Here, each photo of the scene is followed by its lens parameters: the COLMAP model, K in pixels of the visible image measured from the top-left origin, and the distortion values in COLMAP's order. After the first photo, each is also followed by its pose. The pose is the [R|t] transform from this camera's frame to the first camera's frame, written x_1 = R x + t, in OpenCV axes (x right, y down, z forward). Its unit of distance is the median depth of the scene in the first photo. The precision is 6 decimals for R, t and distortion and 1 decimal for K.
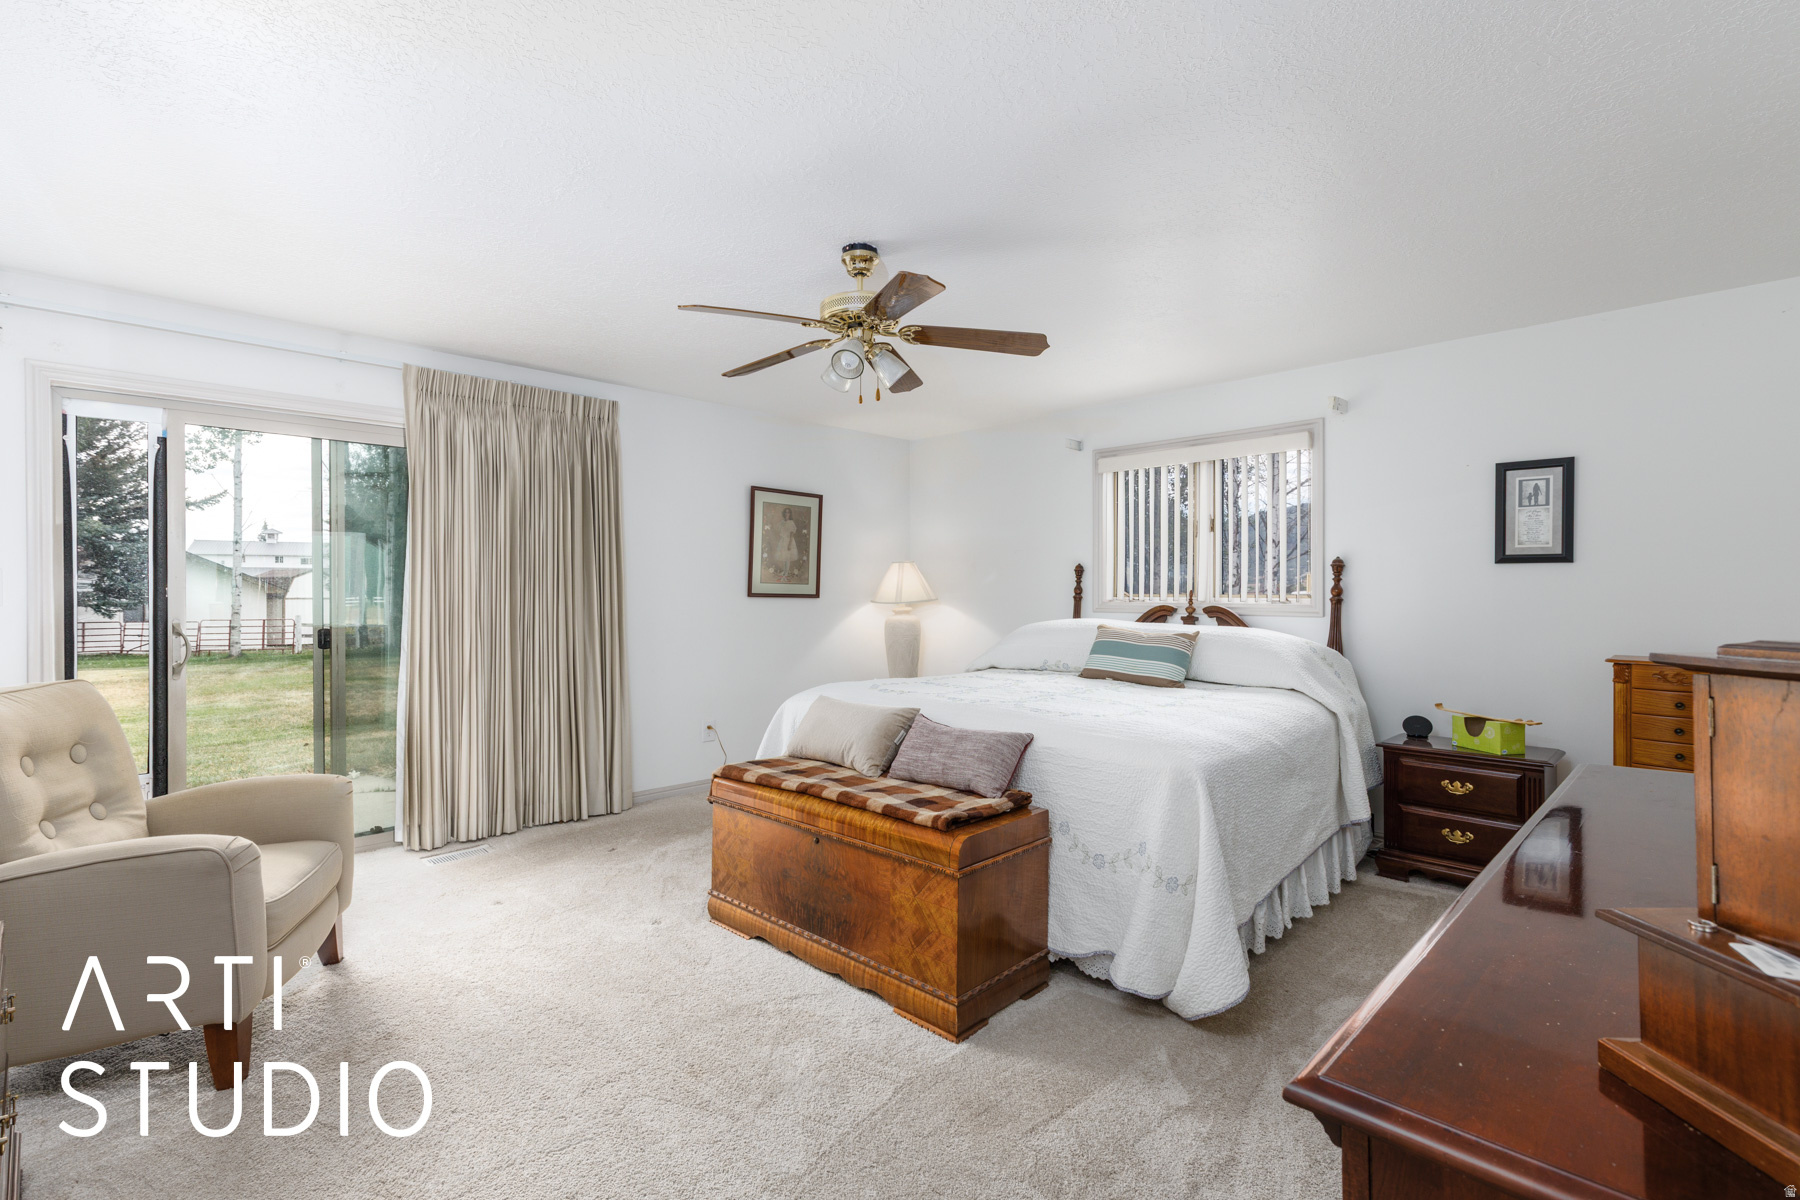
lens RADIAL K [[809.3, 0, 906.7], [0, 809.3, 597.9], [0, 0, 1]] dist [0.012518, 0.000182]
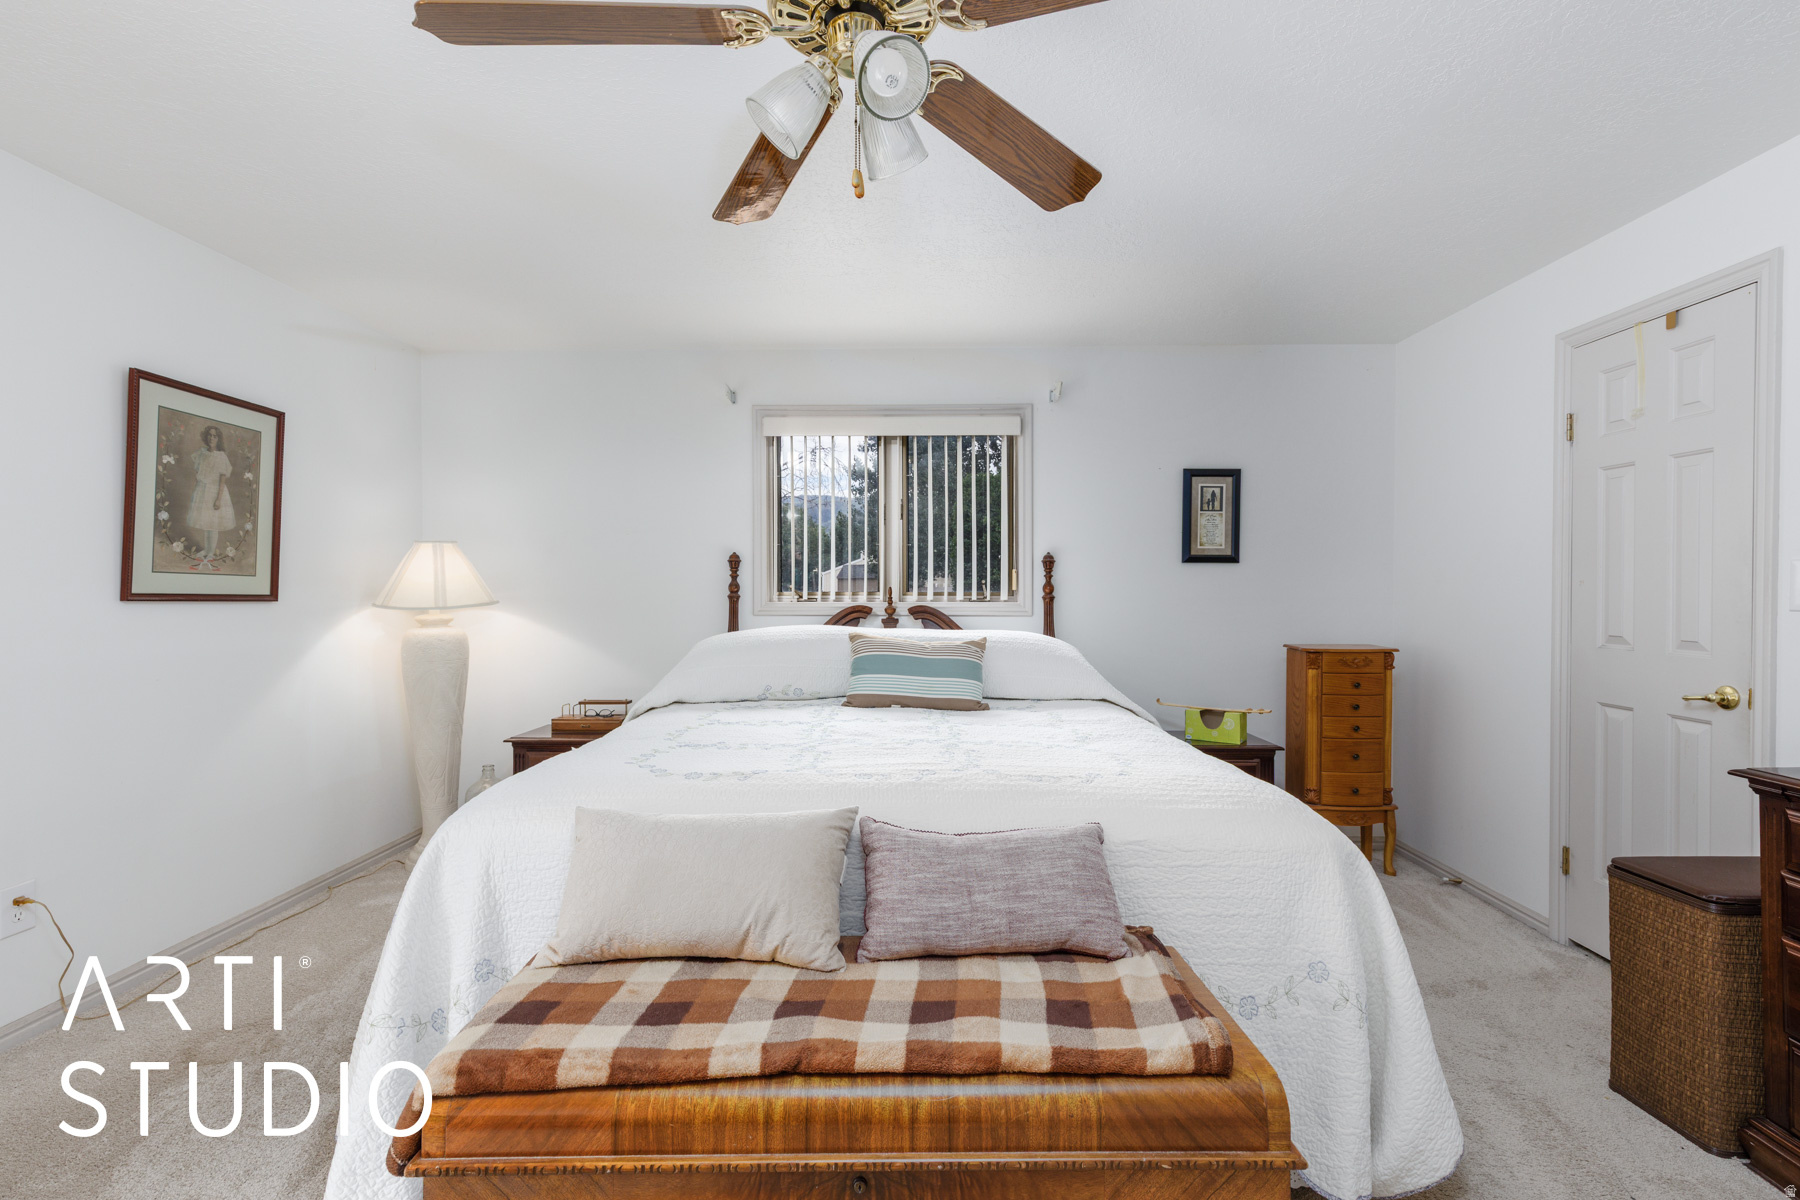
lens RADIAL K [[809.3, 0, 906.7], [0, 809.3, 597.9], [0, 0, 1]] dist [0.012518, 0.000182]
pose [[0.728174, -0.008912, 0.685334, -0.218933], [0.005598, 0.999959, 0.007056, -0.004550], [-0.685369, -0.001302, 0.728195, 0.386382]]
